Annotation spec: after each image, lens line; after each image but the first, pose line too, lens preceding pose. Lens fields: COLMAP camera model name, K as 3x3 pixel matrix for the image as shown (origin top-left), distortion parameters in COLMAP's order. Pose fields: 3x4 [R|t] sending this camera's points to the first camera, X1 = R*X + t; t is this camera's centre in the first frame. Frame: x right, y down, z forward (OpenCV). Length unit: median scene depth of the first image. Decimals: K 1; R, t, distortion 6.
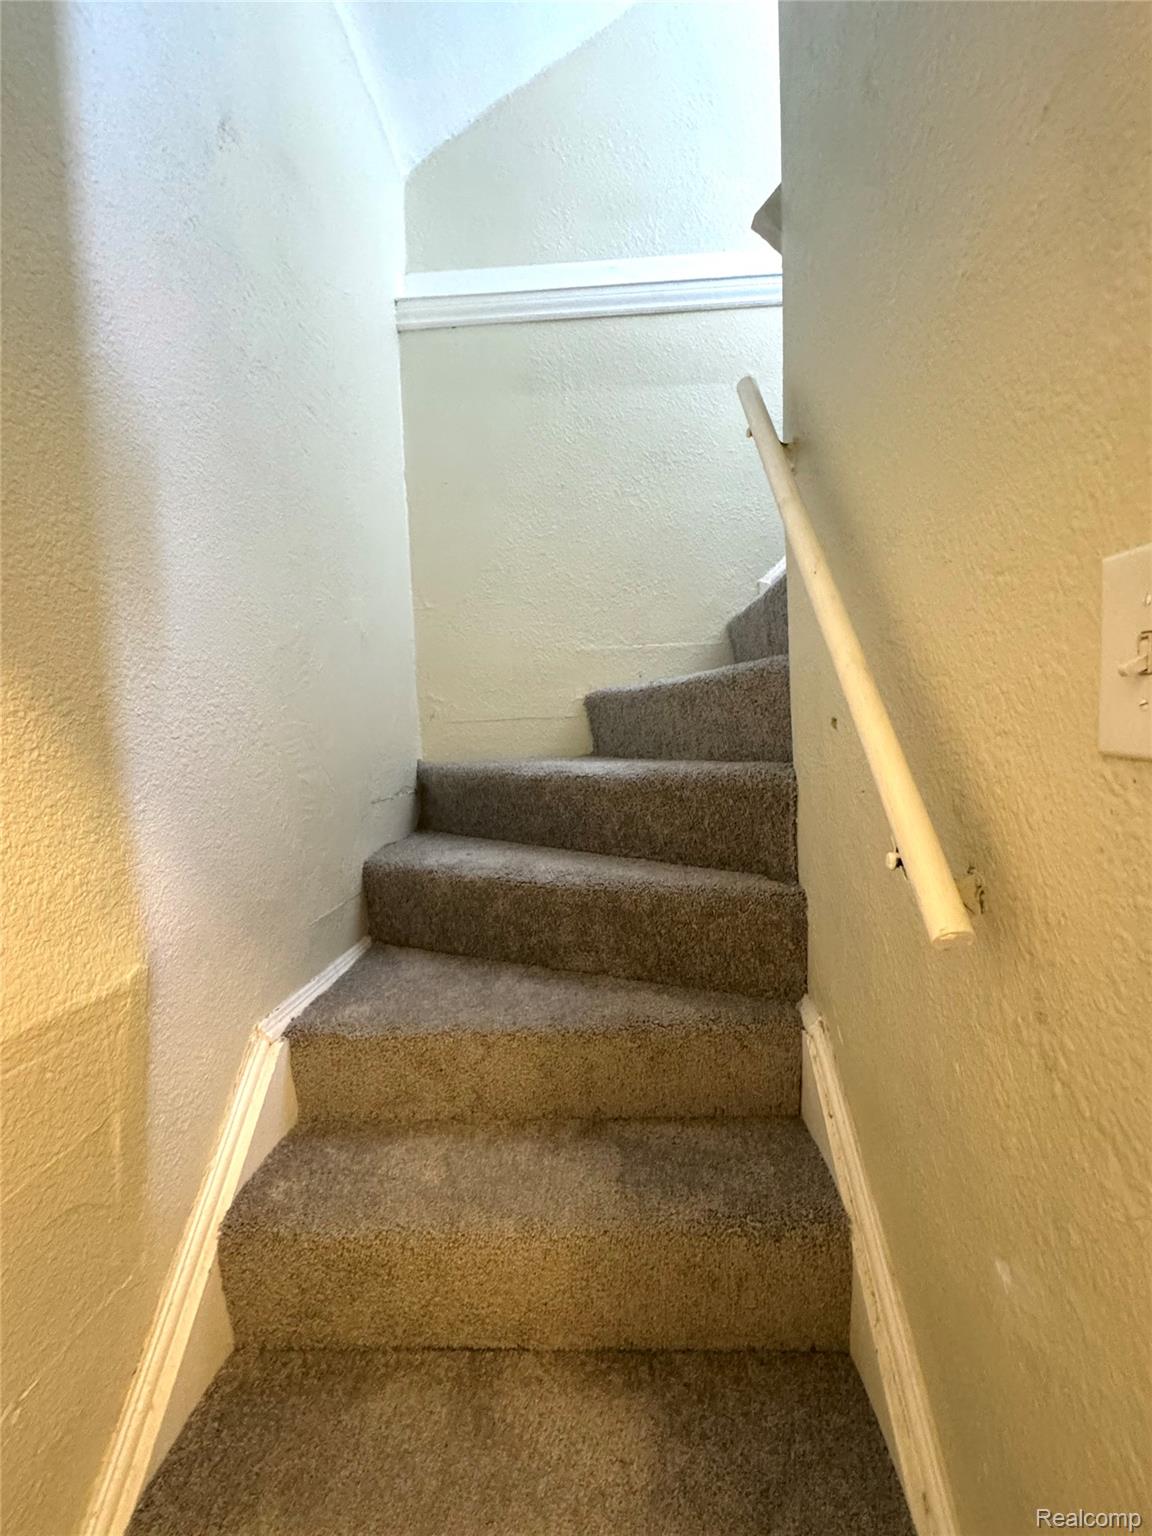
lens RADIAL K [[719.7, 0, 575.8], [0, 719.7, 769.6], [0, 0, 1]] dist [-0.003402, 0.000175]
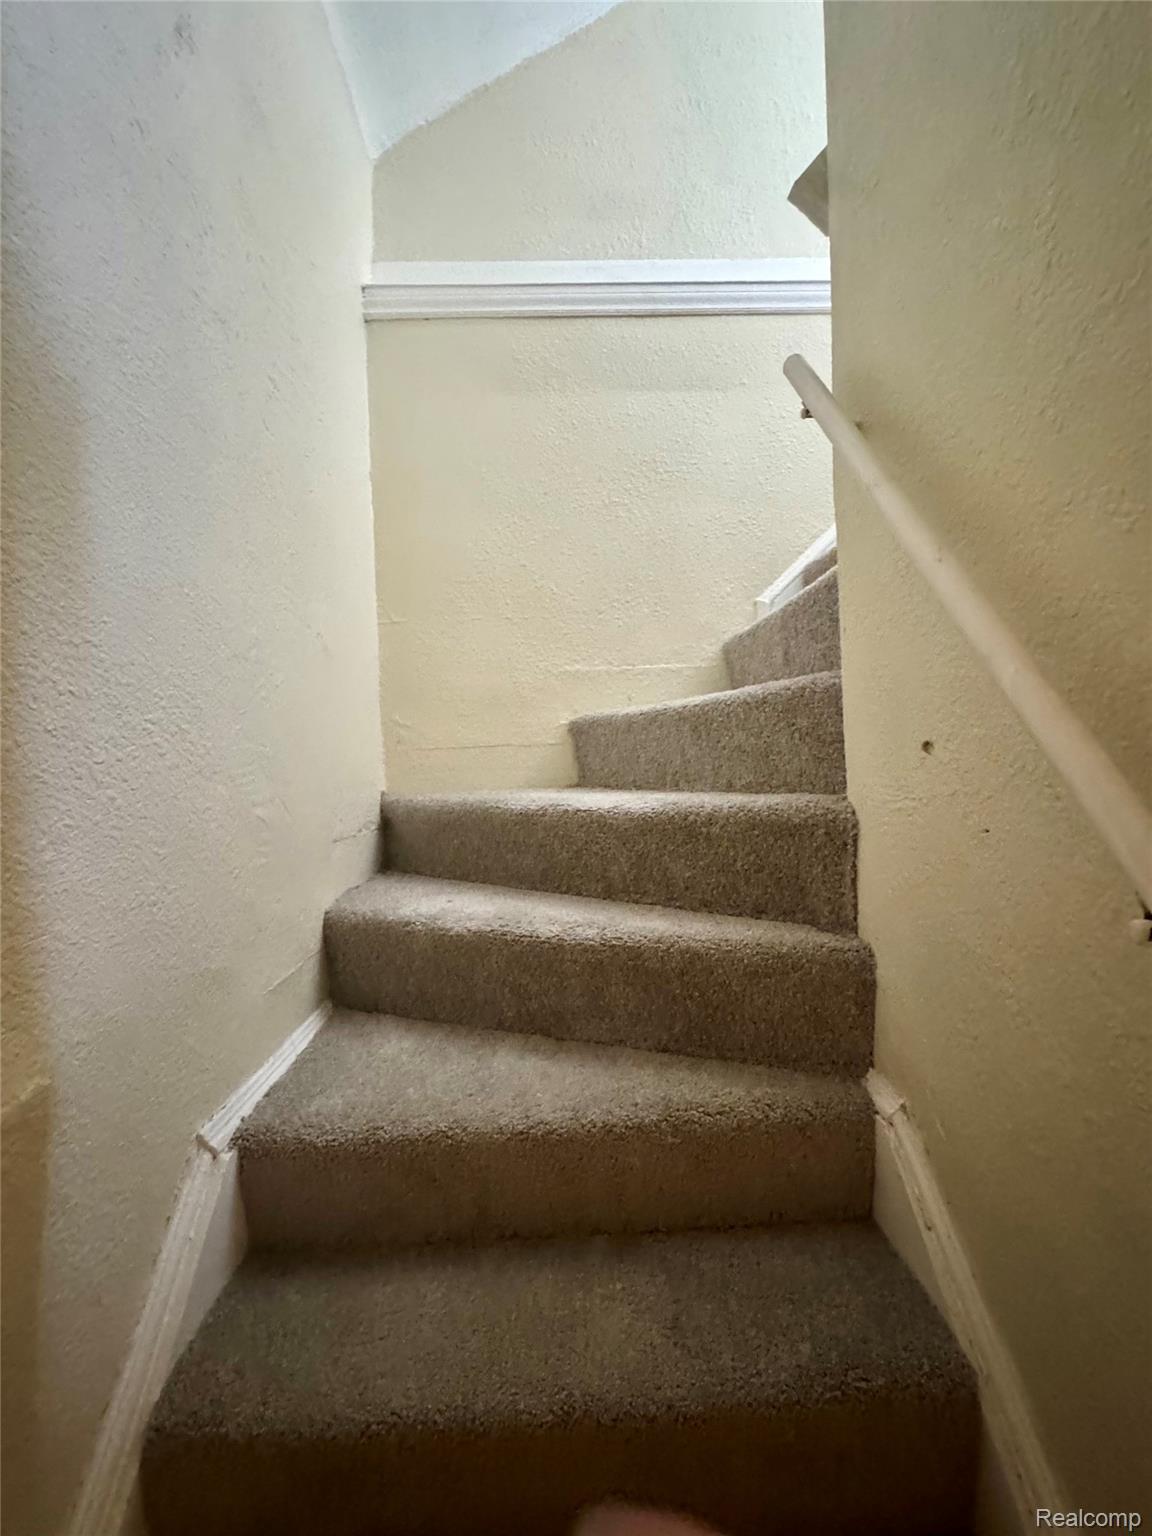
lens RADIAL K [[719.7, 0, 573.9], [0, 719.7, 767.5], [0, 0, 1]] dist [-0.003402, 0.000175]
pose [[0.996549, 0.002590, 0.082972, -0.083866], [0.001239, 0.998938, -0.046066, -0.002412], [-0.083003, 0.046010, 0.995487, 0.142214]]
